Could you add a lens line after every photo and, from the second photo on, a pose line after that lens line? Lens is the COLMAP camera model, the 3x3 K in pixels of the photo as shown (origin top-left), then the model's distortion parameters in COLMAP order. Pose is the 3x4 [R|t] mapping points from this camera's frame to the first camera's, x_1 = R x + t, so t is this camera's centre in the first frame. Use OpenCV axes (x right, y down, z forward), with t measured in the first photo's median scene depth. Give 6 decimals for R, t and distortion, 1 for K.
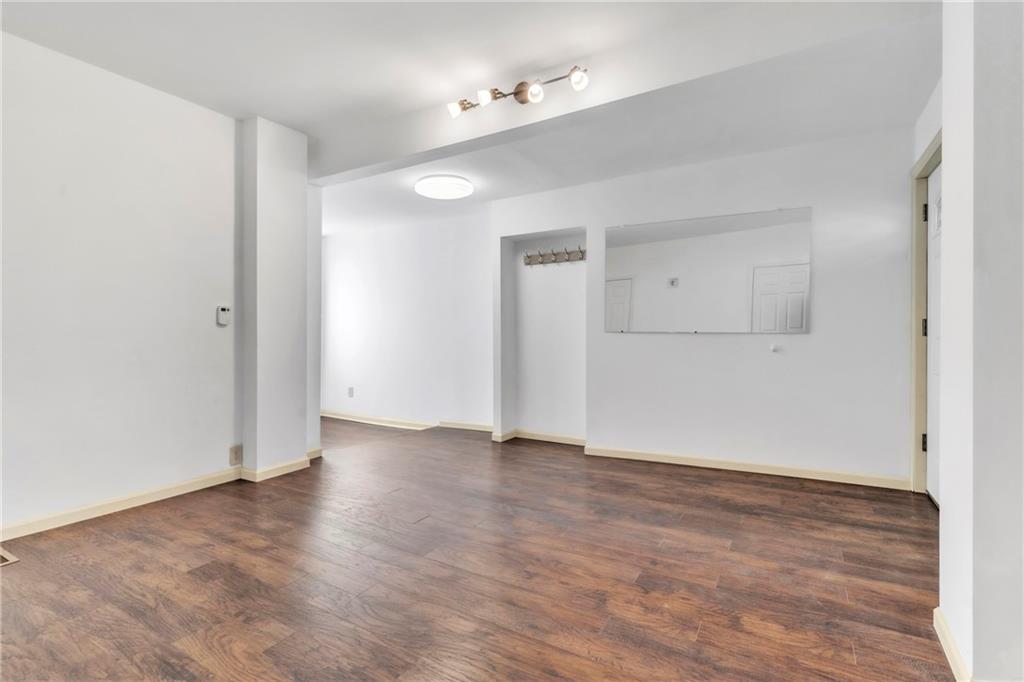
lens RADIAL K [[495.2, 0, 503.6], [0, 495.2, 337.7], [0, 0, 1]] dist [0.002681, 0.000315]
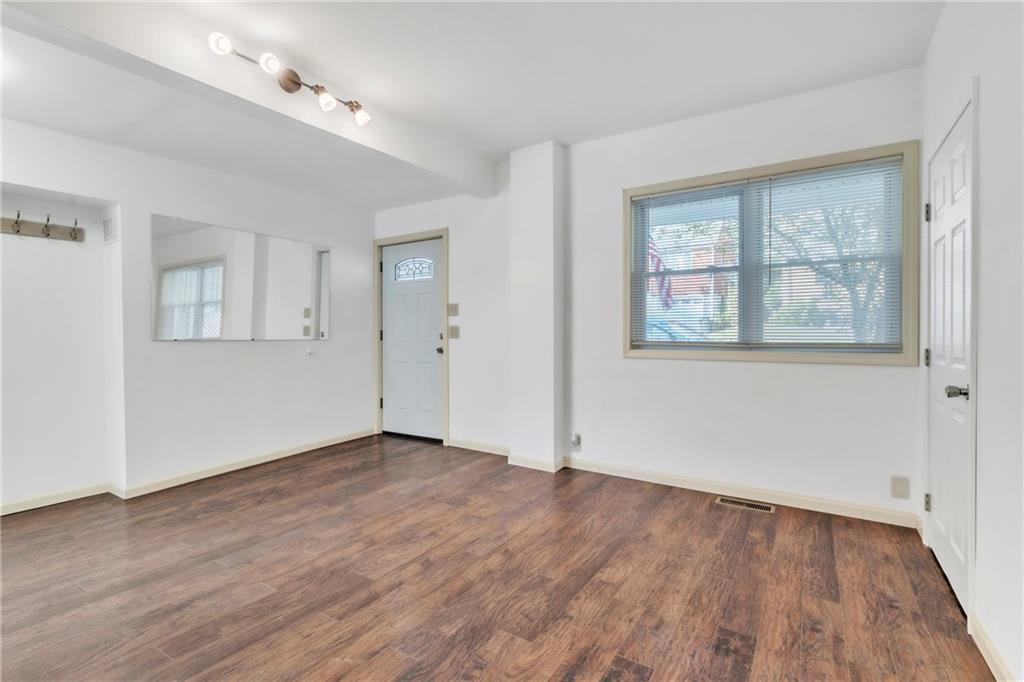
lens RADIAL K [[495.2, 0, 501.0], [0, 495.2, 337.3], [0, 0, 1]] dist [0.002681, 0.000315]
pose [[0.017132, -0.005280, 0.999839, -0.917860], [0.013346, 0.999898, 0.005052, -0.019956], [-0.999764, 0.013257, 0.017200, 0.611912]]
